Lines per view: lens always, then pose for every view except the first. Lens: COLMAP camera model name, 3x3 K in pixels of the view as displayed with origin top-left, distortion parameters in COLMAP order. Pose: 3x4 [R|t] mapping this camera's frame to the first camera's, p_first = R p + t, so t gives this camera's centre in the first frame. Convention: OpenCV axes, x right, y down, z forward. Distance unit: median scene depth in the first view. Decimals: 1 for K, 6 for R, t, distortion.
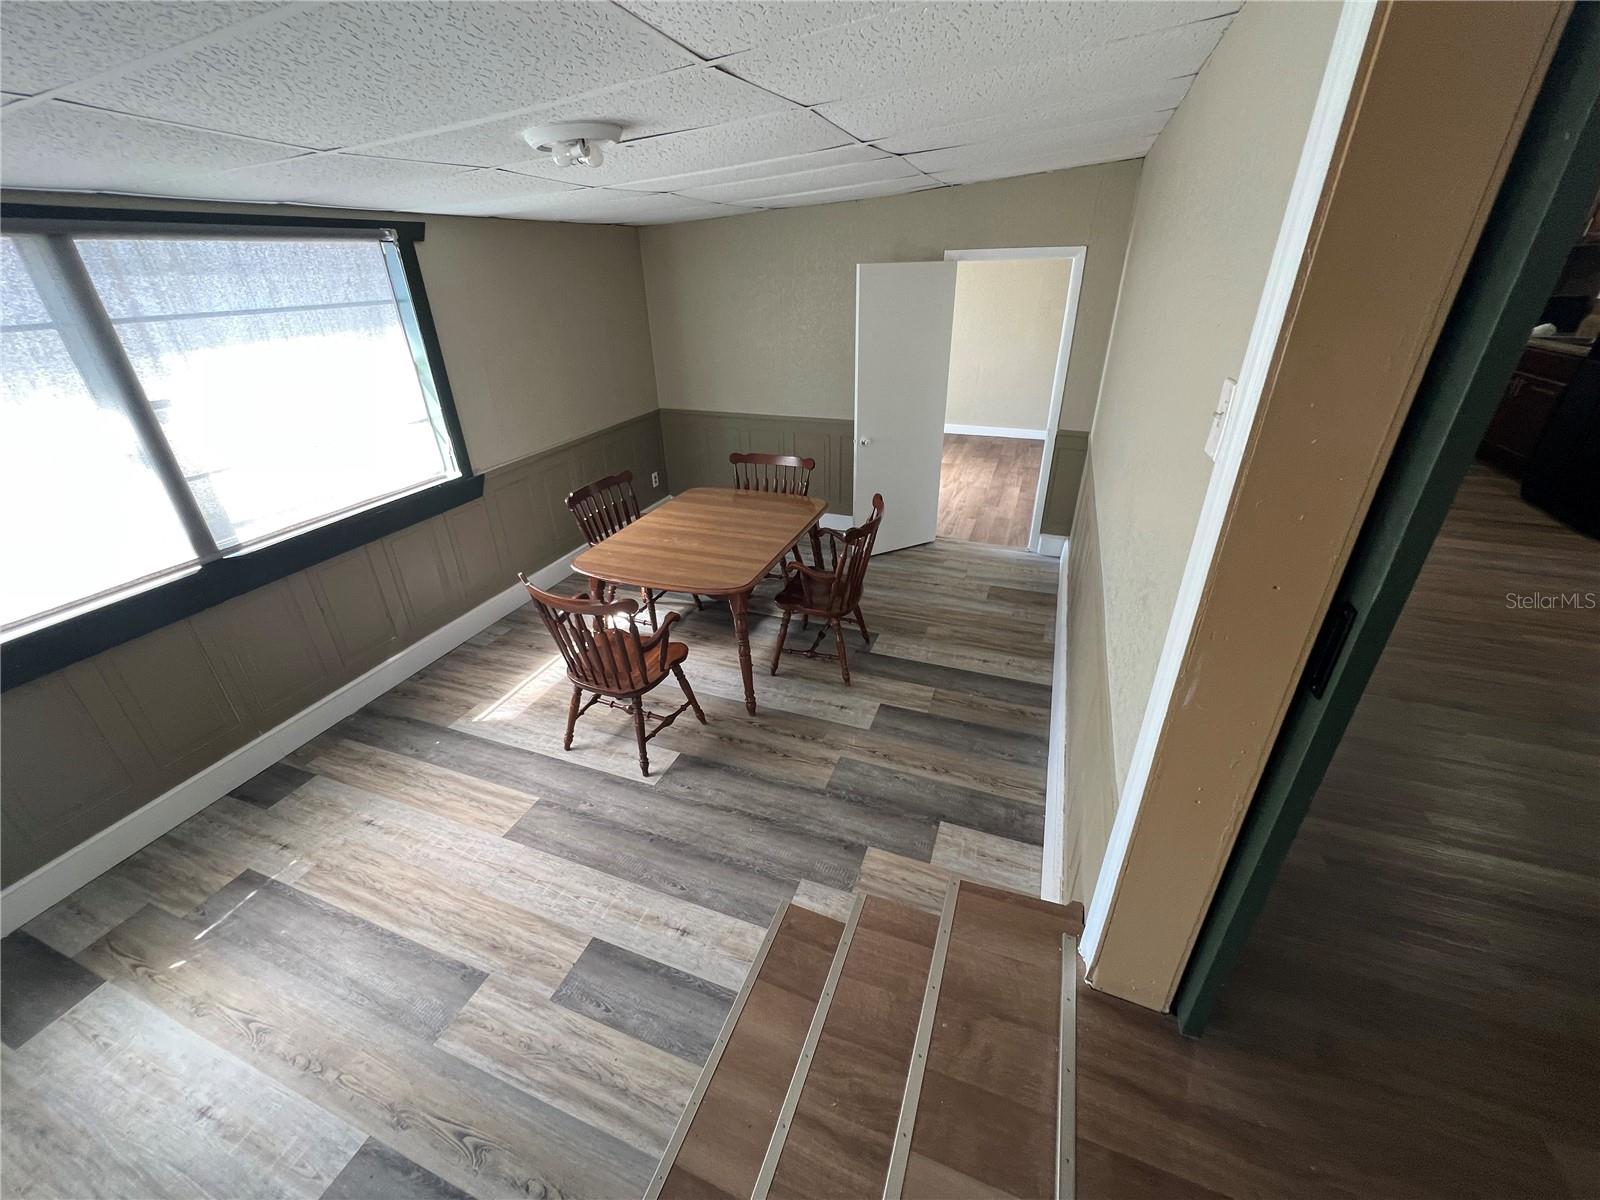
lens RADIAL K [[644.5, 0, 795.0], [0, 644.5, 600.1], [0, 0, 1]] dist [0.000717, 0.000262]
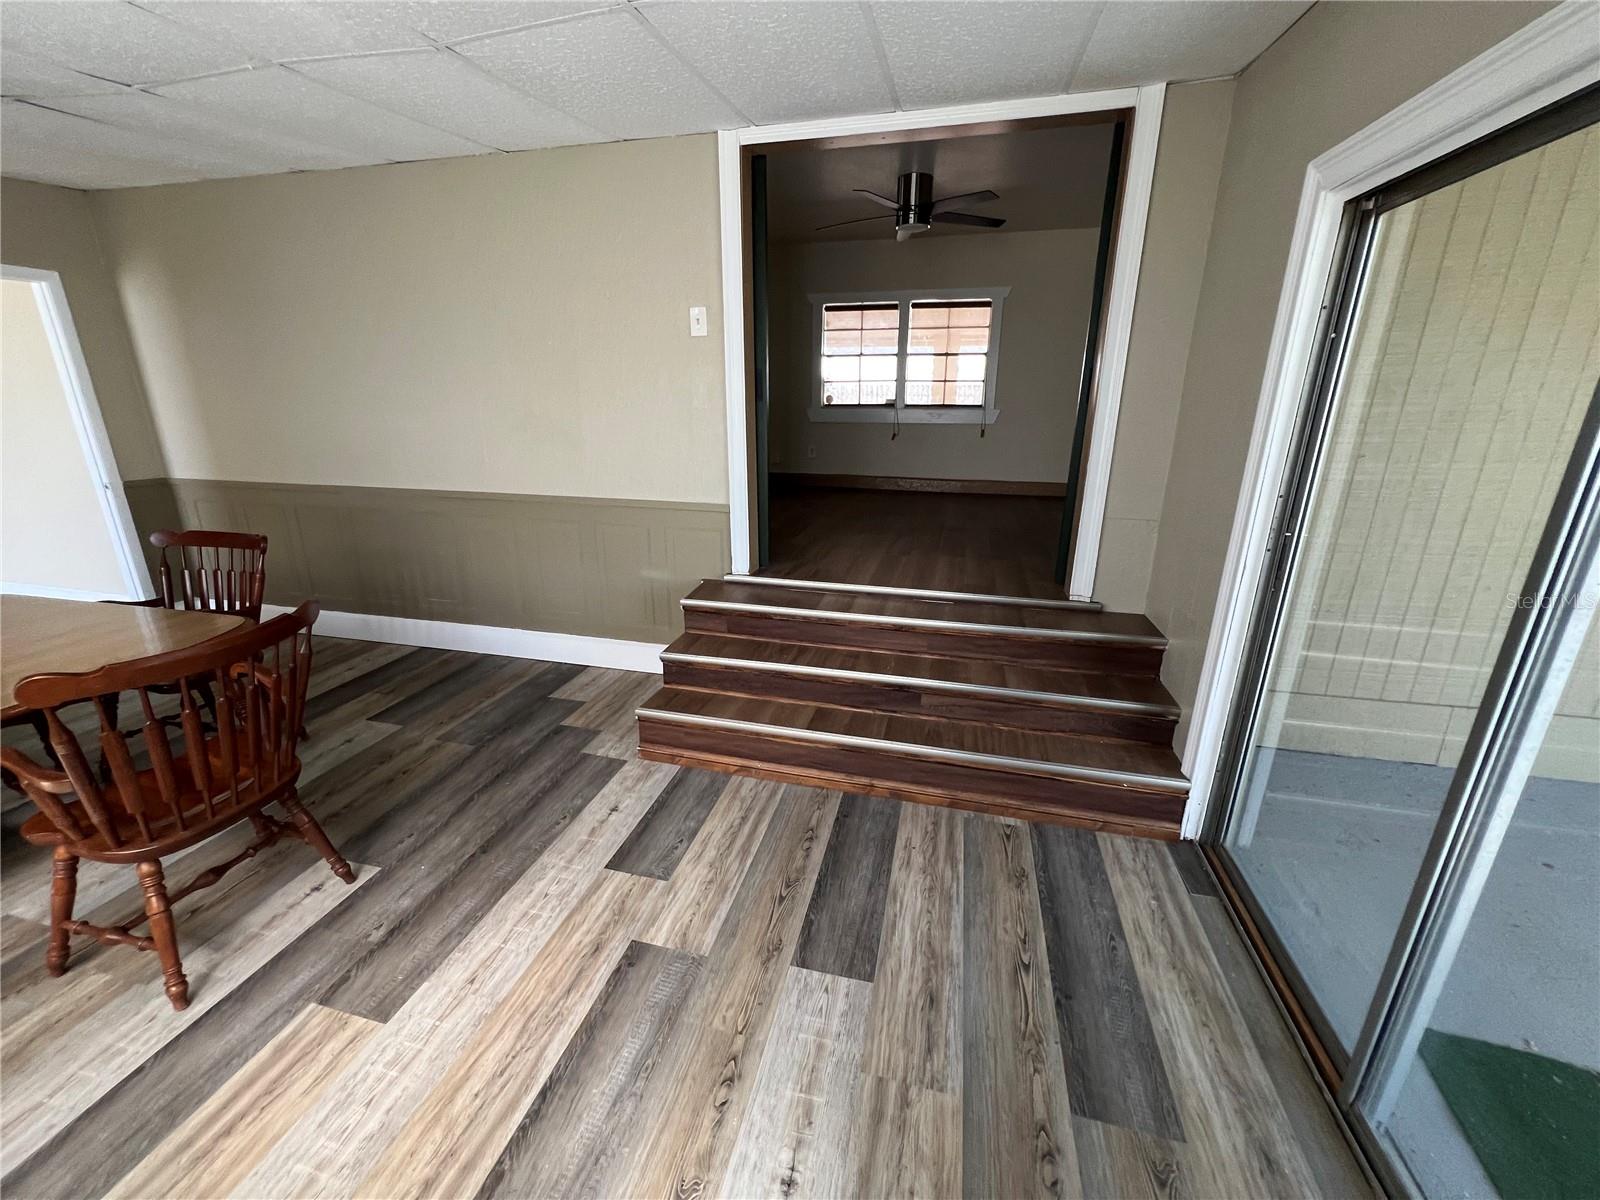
lens RADIAL K [[644.5, 0, 793.9], [0, 644.5, 596.6], [0, 0, 1]] dist [0.000717, 0.000262]
pose [[-0.120276, -0.274382, 0.954069, -1.139752], [0.458963, 0.836804, 0.298517, 0.031223], [-0.880276, 0.473787, 0.025284, 0.536081]]
